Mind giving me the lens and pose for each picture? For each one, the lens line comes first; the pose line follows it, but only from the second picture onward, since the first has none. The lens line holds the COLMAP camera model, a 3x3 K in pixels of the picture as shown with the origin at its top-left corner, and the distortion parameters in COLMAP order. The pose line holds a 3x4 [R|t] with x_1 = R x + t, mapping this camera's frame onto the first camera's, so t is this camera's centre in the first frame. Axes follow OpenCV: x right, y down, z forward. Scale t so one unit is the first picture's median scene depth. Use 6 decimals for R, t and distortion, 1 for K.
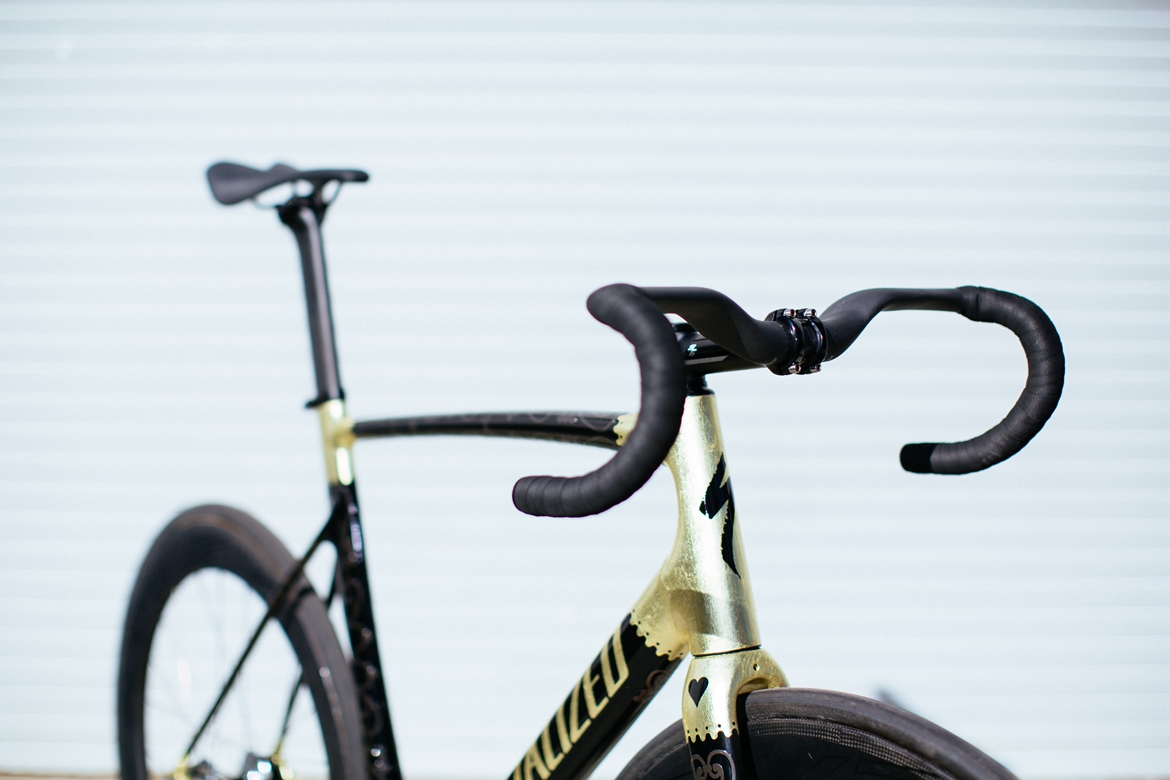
lens RADIAL K [[1825.8, 0, 585.0], [0, 1825.8, 390.0], [0, 0, 1]] dist [-0.284419, -0.001586]
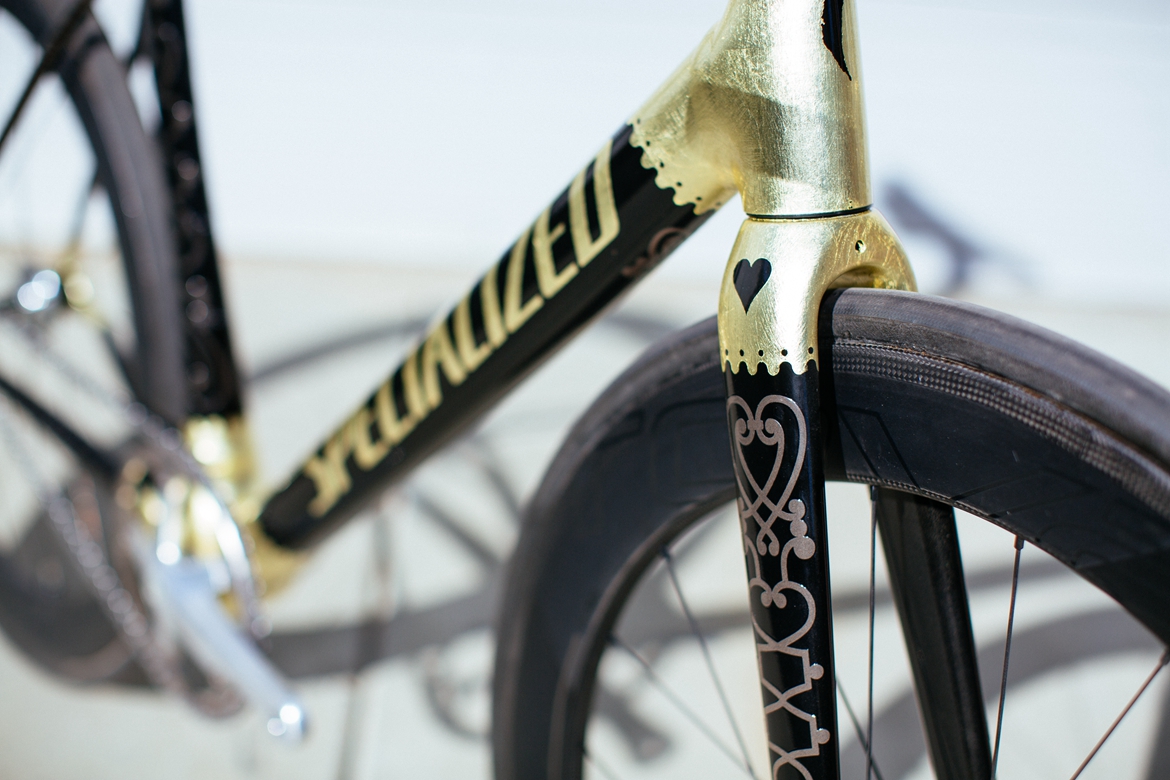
lens RADIAL K [[1825.8, 0, 585.0], [0, 1825.8, 390.0], [0, 0, 1]] dist [-0.284419, -0.001586]
pose [[0.996703, 0.060385, 0.054199, -0.013577], [-0.074384, 0.946836, 0.313000, 0.030234], [-0.032417, -0.316000, 0.948205, 0.466785]]
